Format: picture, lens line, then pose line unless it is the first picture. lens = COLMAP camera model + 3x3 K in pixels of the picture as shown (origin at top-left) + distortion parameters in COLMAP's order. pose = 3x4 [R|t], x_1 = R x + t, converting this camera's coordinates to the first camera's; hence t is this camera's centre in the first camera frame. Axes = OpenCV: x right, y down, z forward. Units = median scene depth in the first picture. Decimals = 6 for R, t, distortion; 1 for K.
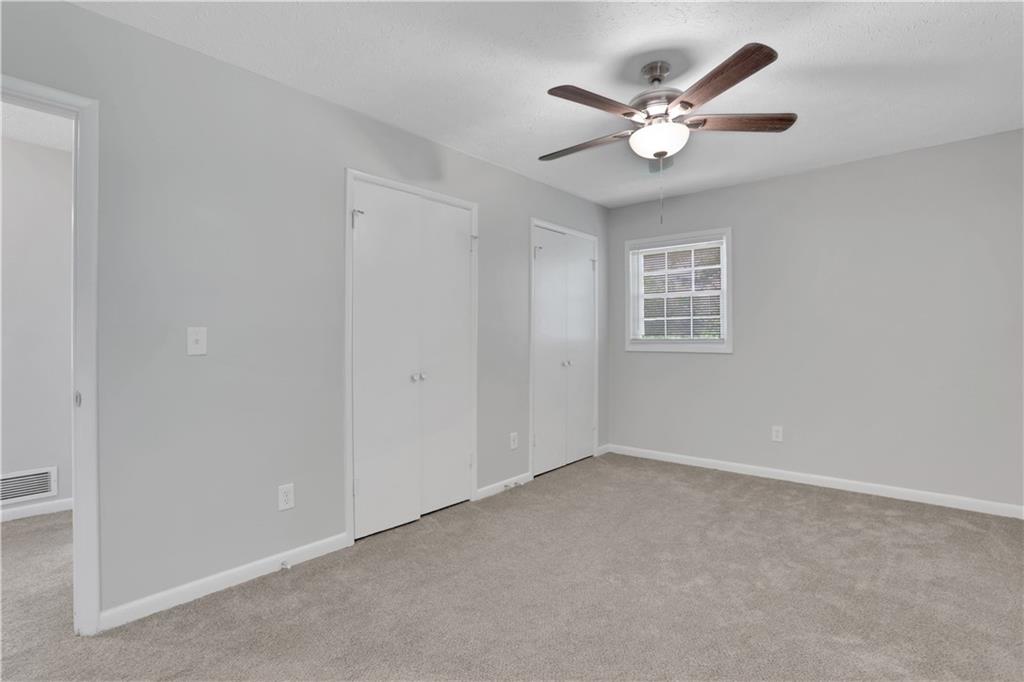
lens RADIAL K [[510.8, 0, 512.0], [0, 510.8, 341.0], [0, 0, 1]] dist [-0.000105, 0.000832]
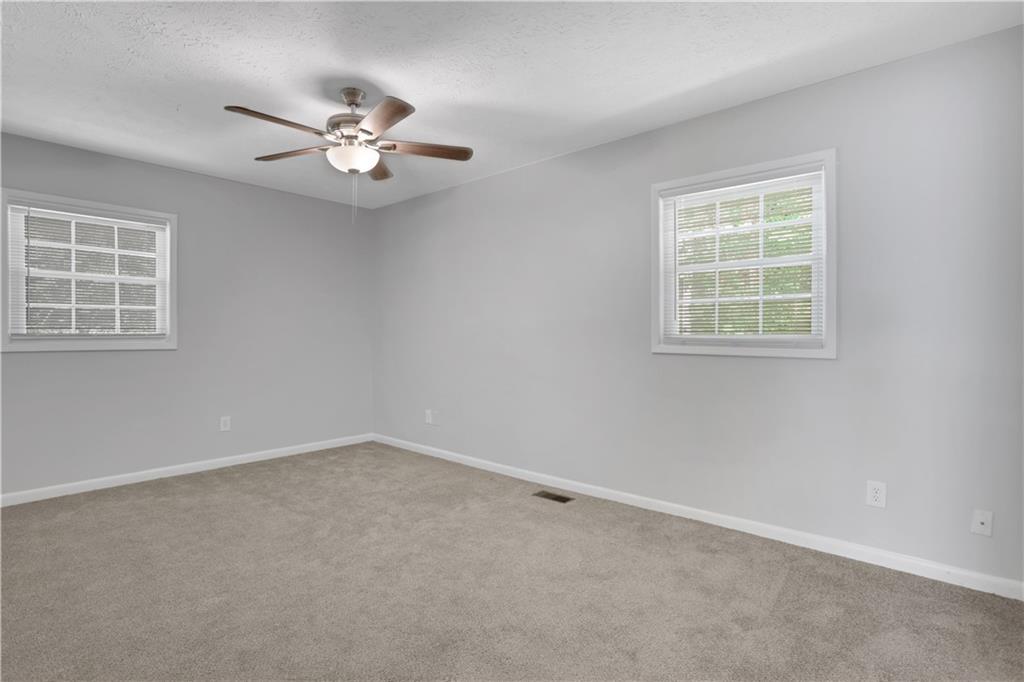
lens RADIAL K [[510.8, 0, 512.0], [0, 510.8, 341.0], [0, 0, 1]] dist [-0.000105, 0.000832]
pose [[0.019734, -0.010603, 0.999749, -0.624415], [0.002048, 0.999942, 0.010565, 0.000019], [-0.999803, 0.001839, 0.019755, 0.455777]]
